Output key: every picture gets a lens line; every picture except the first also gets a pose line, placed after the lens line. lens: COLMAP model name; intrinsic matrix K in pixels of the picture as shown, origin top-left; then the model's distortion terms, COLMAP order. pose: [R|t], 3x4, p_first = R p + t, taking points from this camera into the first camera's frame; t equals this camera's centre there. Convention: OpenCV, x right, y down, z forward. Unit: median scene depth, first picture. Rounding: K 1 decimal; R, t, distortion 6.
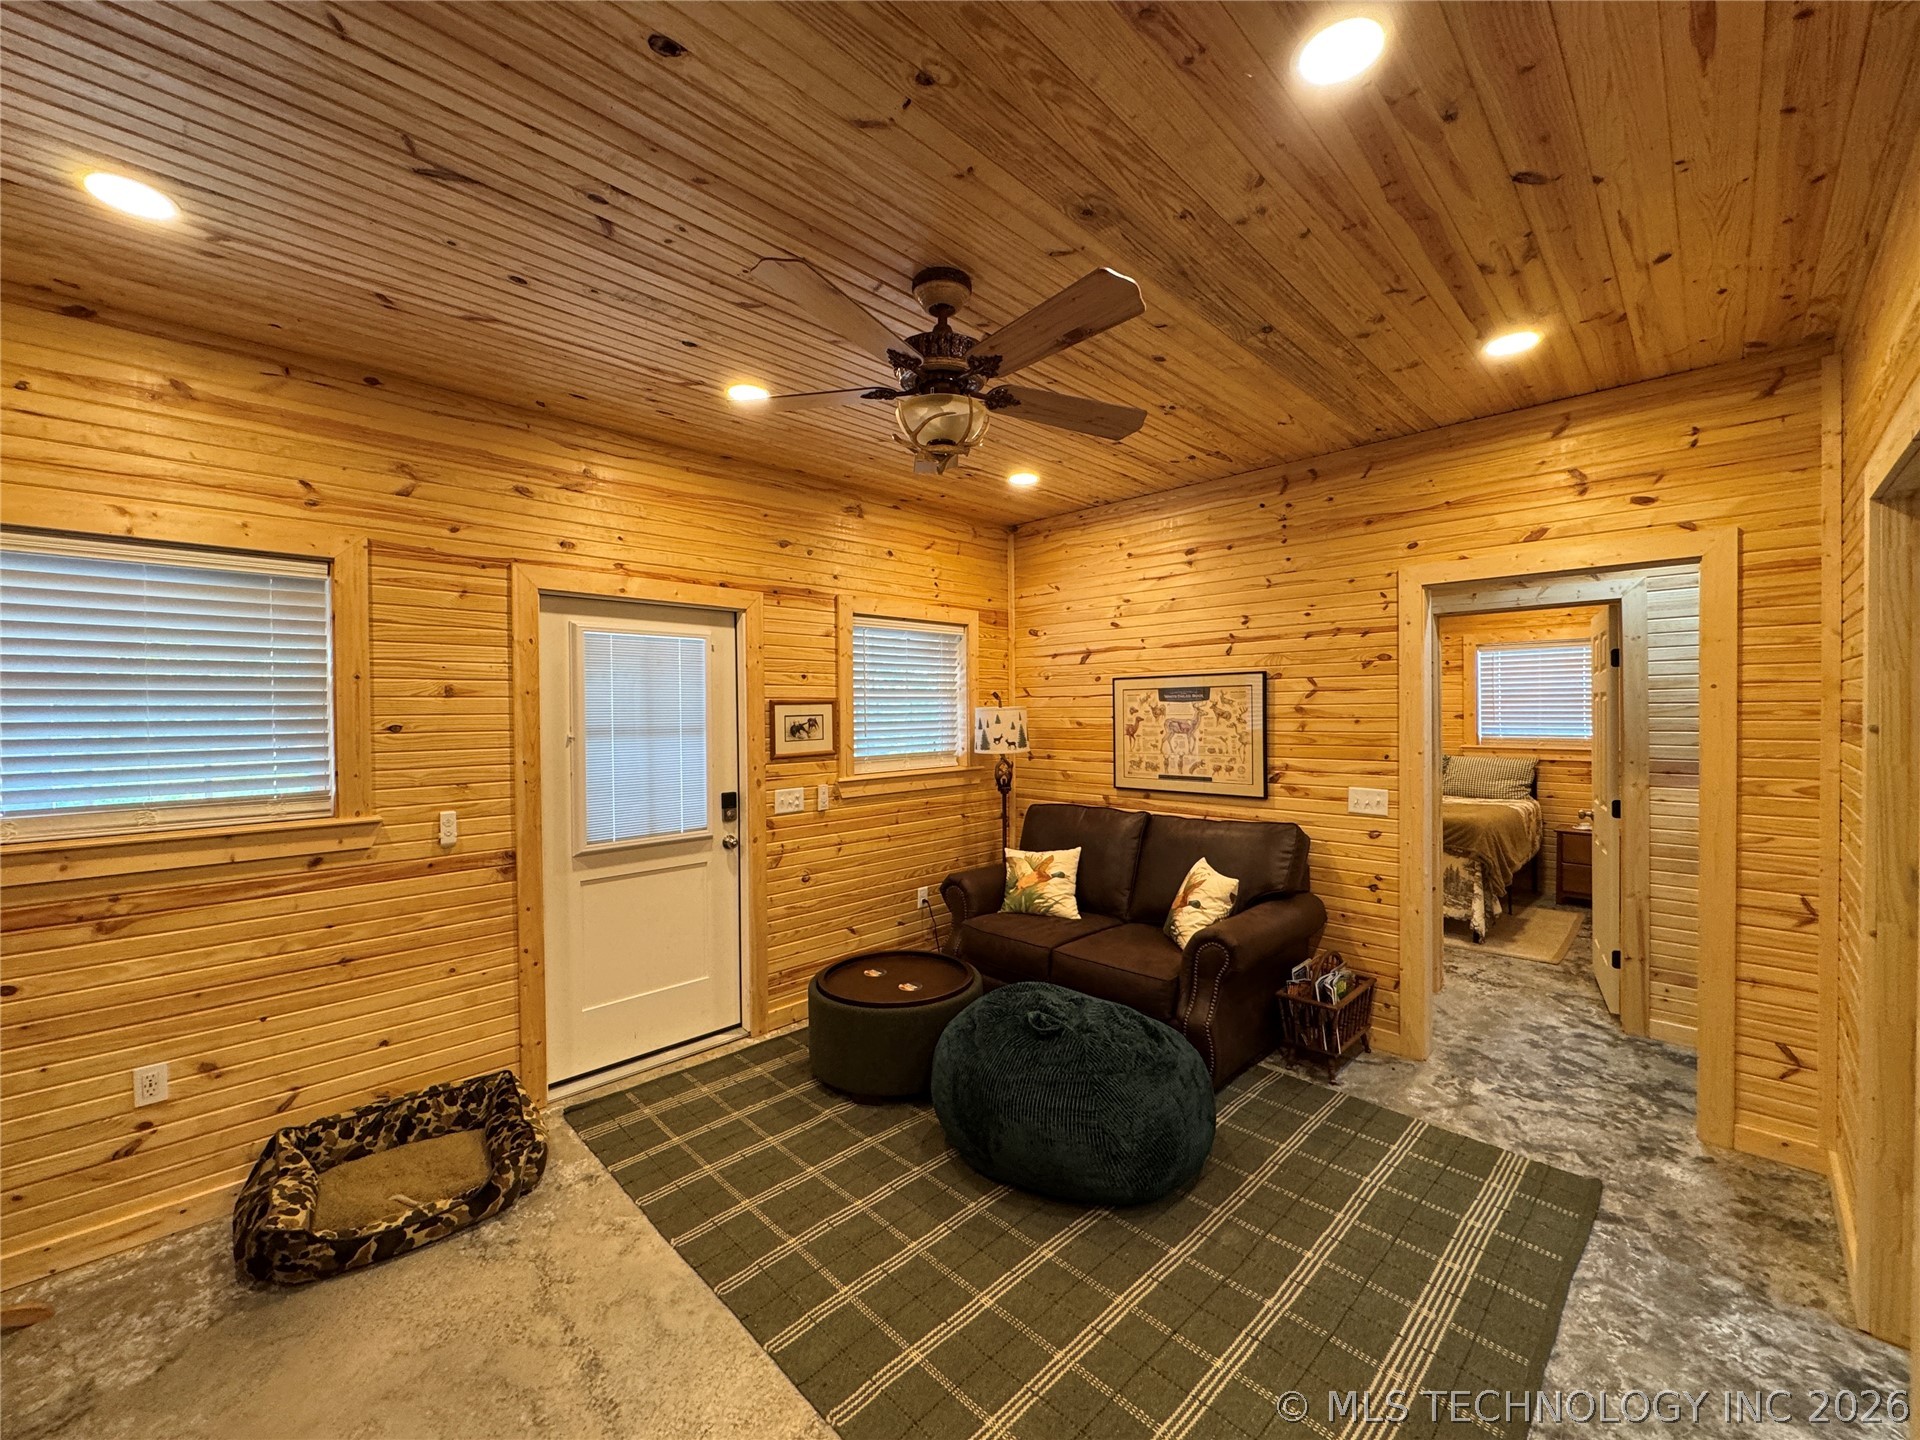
lens RADIAL K [[767.0, 0, 958.6], [0, 767.0, 717.9], [0, 0, 1]] dist [-0.002810, 0.000491]
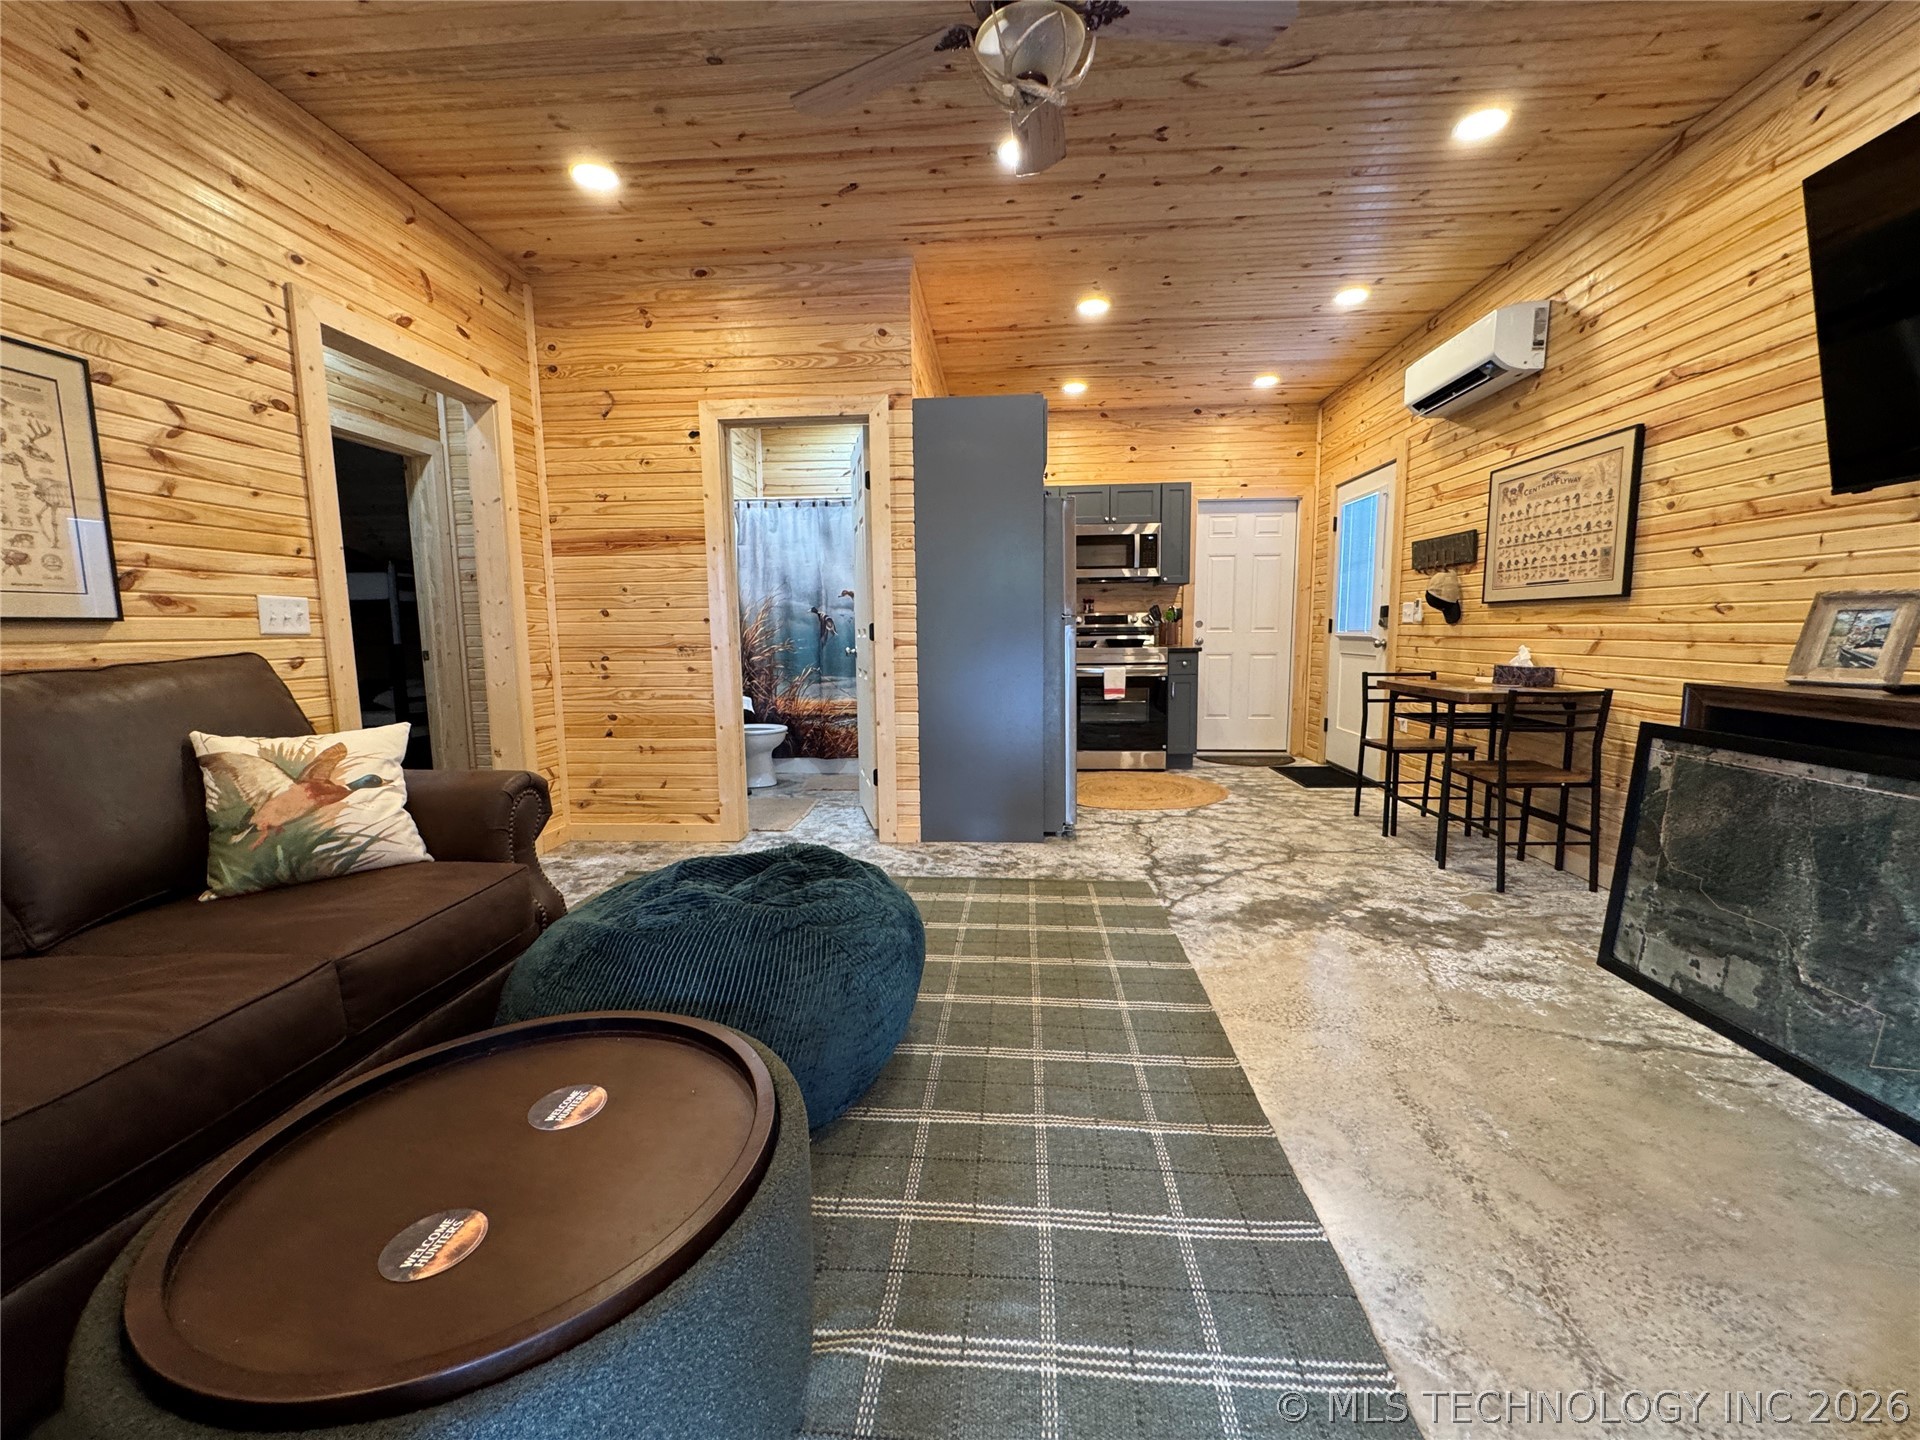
lens RADIAL K [[767.0, 0, 958.4], [0, 767.0, 718.7], [0, 0, 1]] dist [-0.002810, 0.000491]
pose [[-0.654537, -0.071878, 0.752606, -0.437494], [0.025799, 0.992767, 0.117251, 0.153967], [-0.755590, 0.096162, -0.647948, 1.128413]]
